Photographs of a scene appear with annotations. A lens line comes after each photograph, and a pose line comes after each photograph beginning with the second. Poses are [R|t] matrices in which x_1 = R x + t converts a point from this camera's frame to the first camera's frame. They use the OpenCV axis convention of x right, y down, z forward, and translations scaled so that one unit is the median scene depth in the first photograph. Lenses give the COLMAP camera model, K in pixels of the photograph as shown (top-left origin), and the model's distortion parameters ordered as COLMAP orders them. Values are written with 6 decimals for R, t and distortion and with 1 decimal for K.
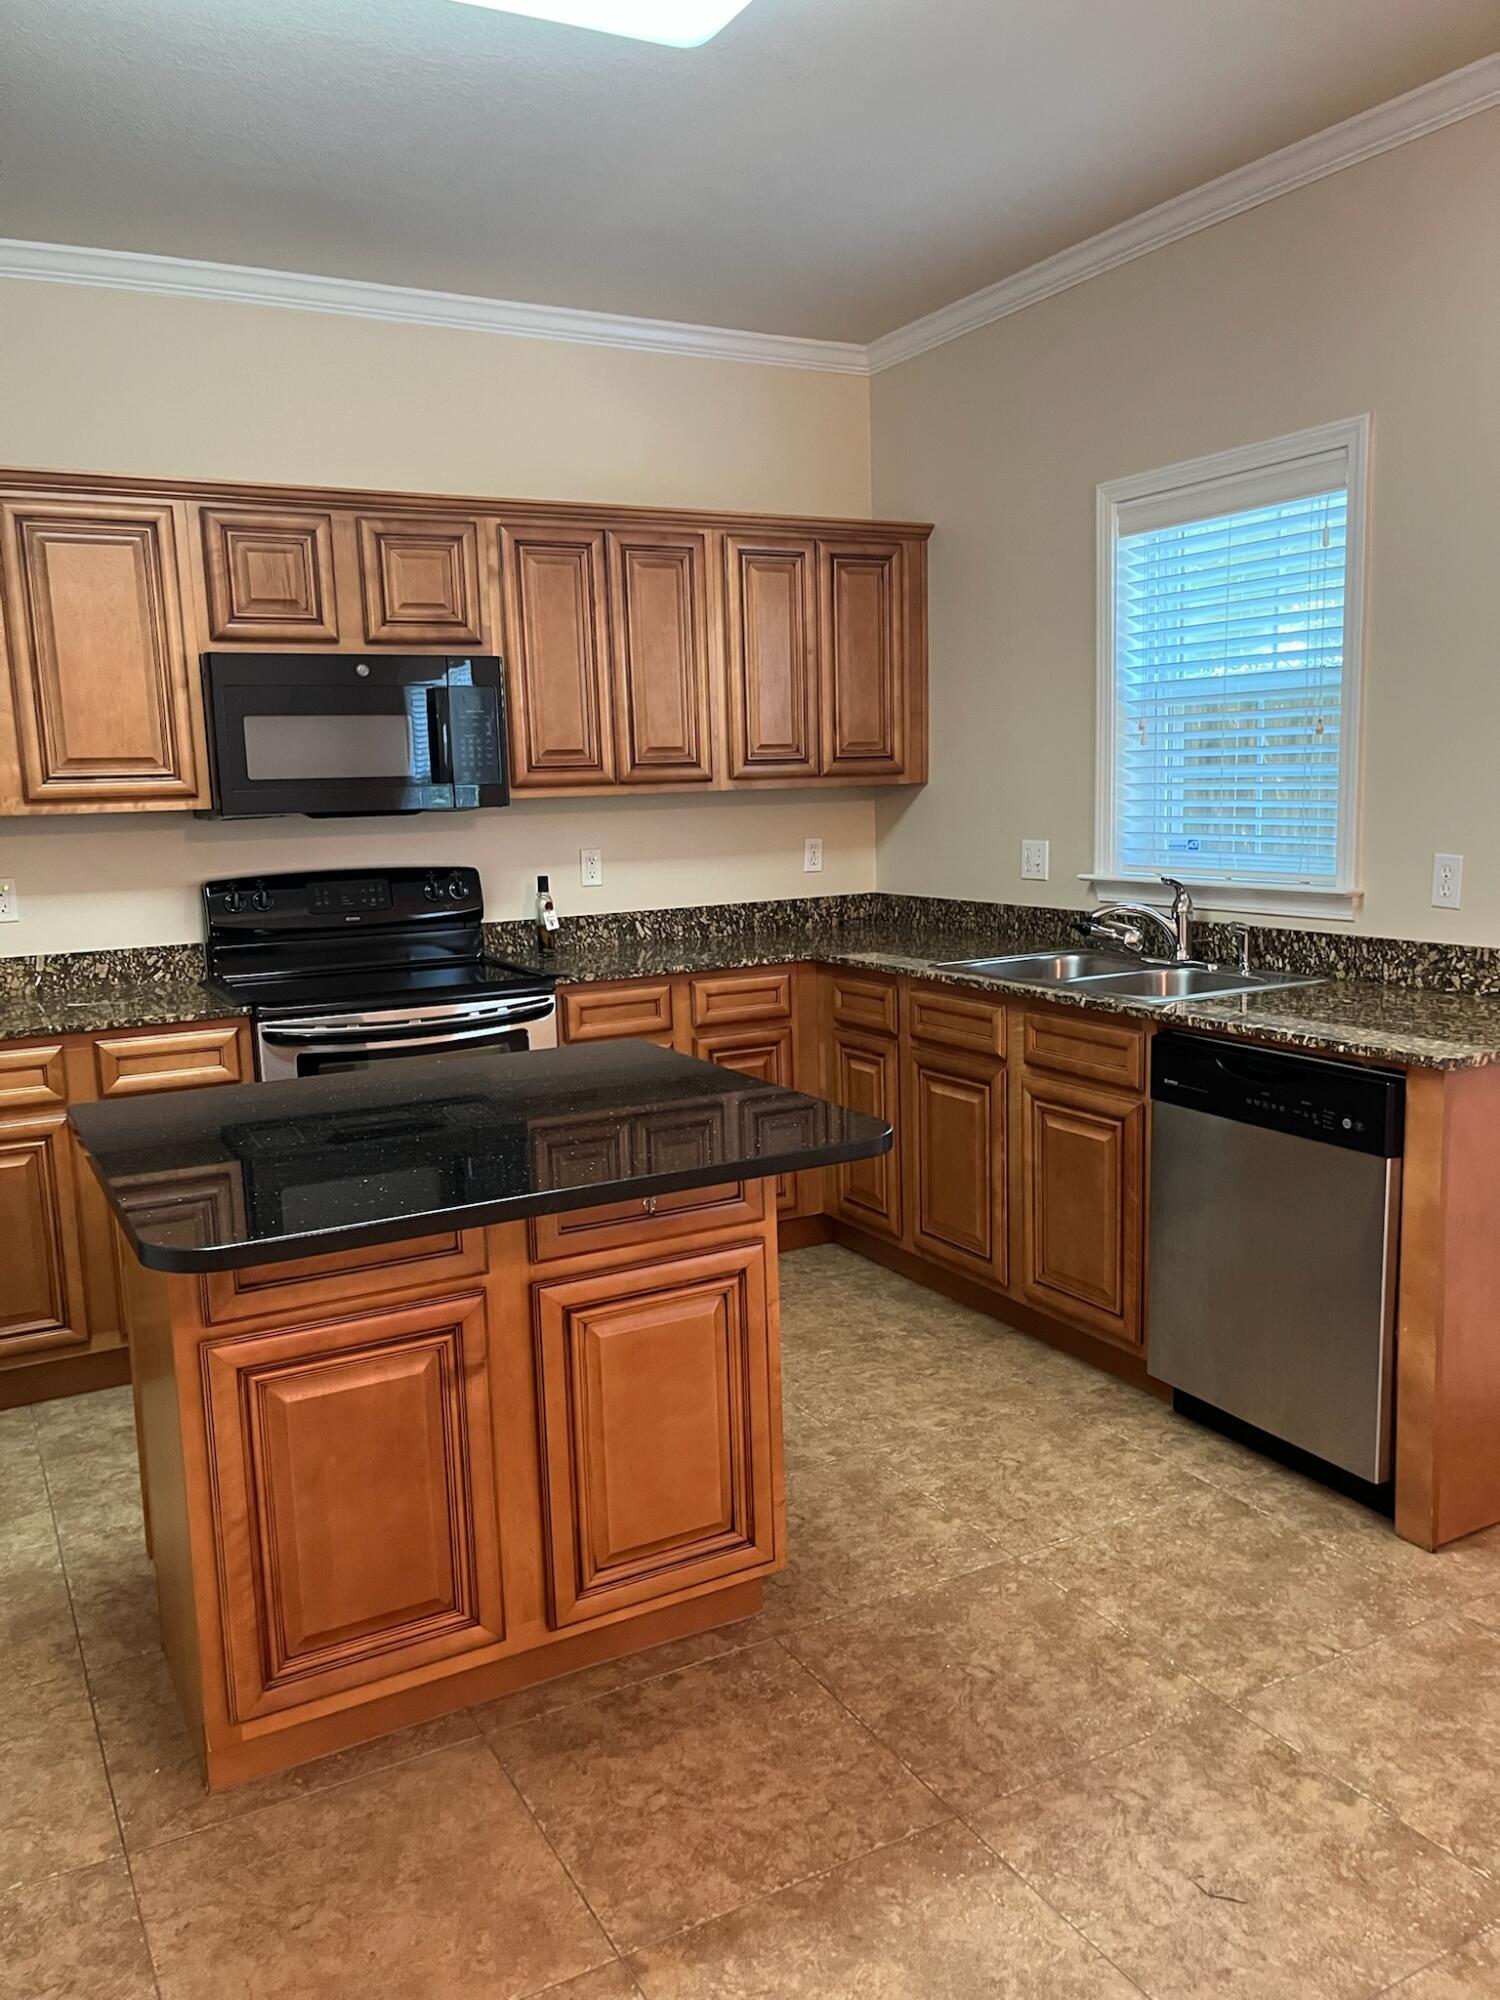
lens RADIAL K [[1531.0, 0, 734.4], [0, 1531.0, 1016.5], [0, 0, 1]] dist [0.052634, -0.072665]
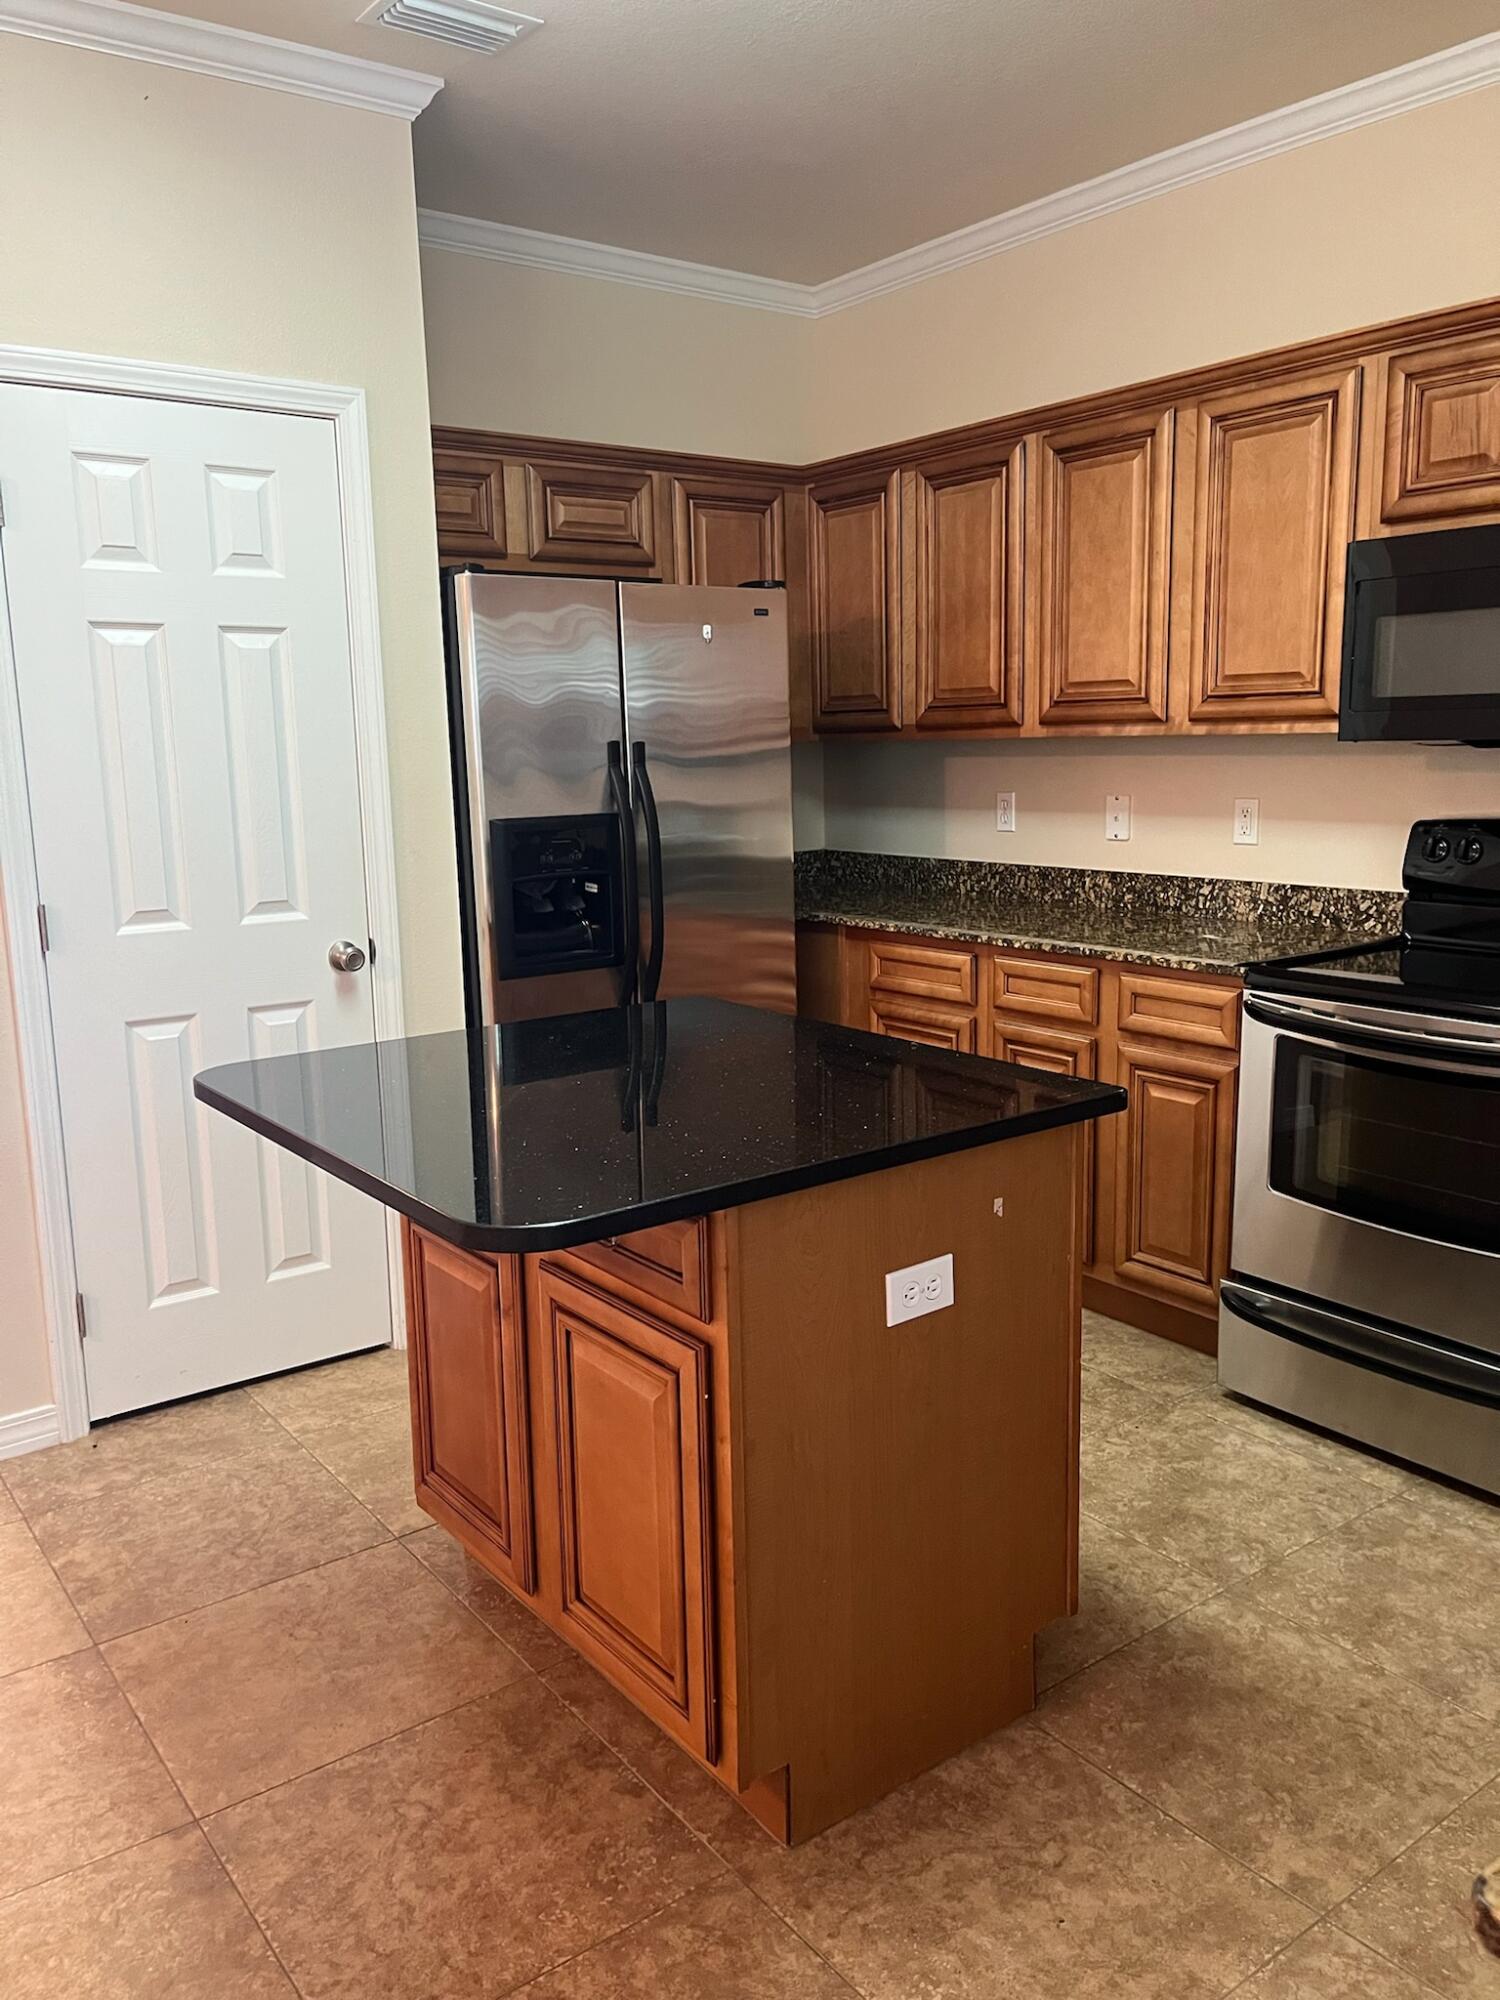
lens RADIAL K [[1512.1, 0, 733.7], [0, 1512.1, 999.3], [0, 0, 1]] dist [0.074780, -0.109088]
pose [[0.138422, 0.197054, -0.970571, 0.425461], [-0.135833, 0.974522, 0.178484, -0.092038], [0.981014, 0.107130, 0.161662, 0.530834]]
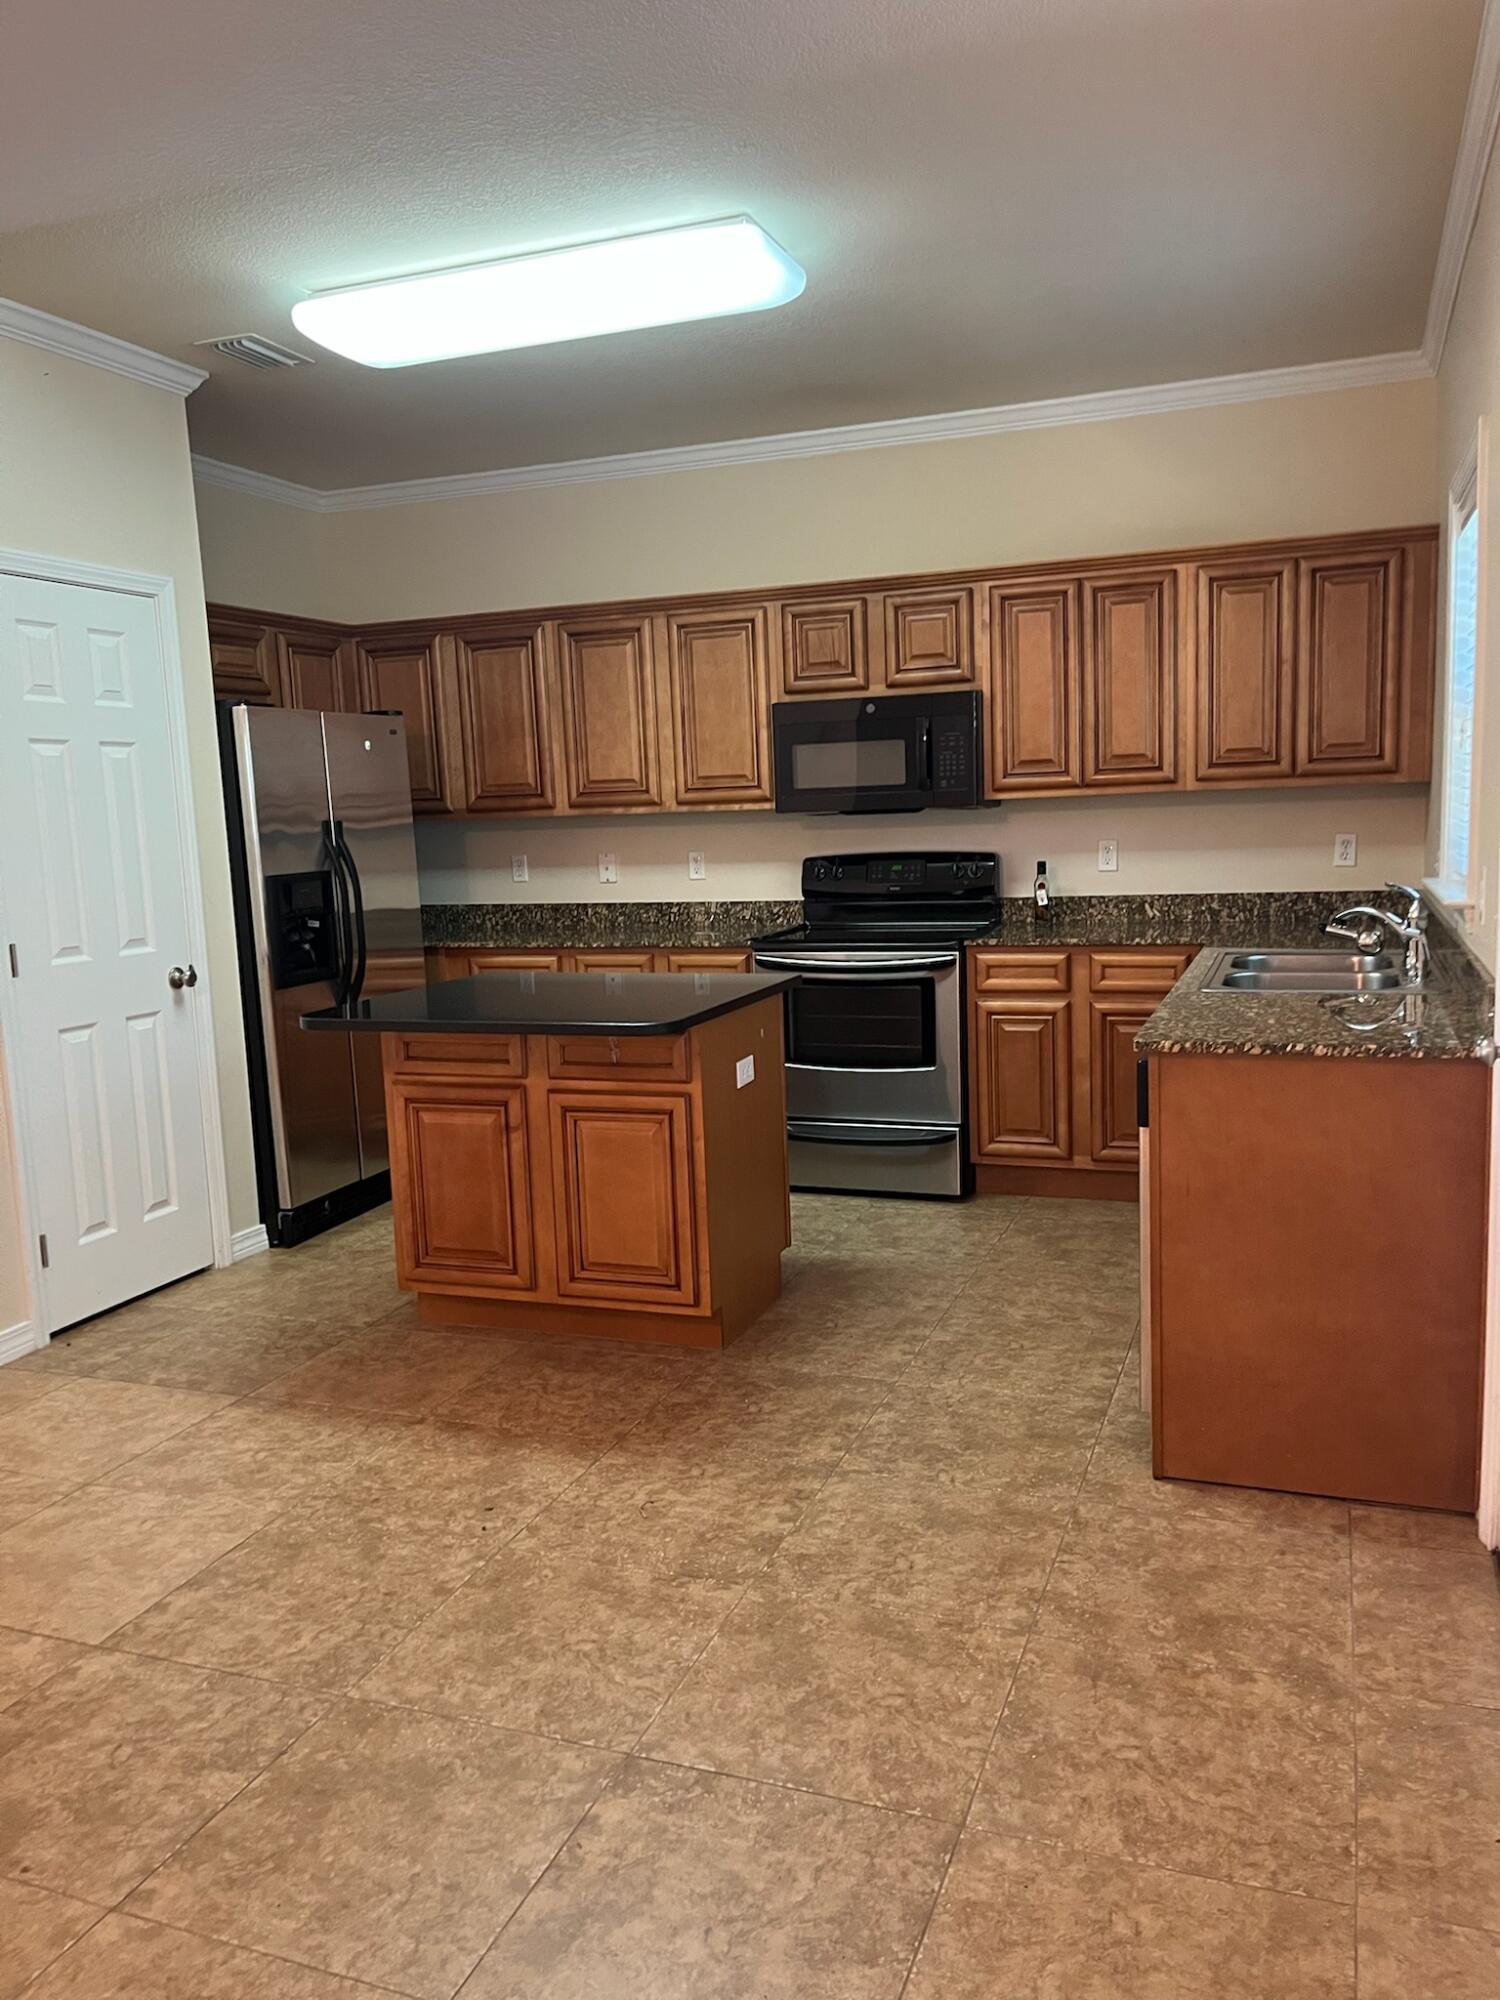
lens RADIAL K [[1531.0, 0, 734.4], [0, 1531.0, 1016.5], [0, 0, 1]] dist [0.052634, -0.072665]
pose [[0.647470, 0.109796, -0.754140, 0.734900], [-0.098665, 0.993316, 0.059909, -0.019052], [0.755677, 0.035618, 0.653975, 0.009929]]
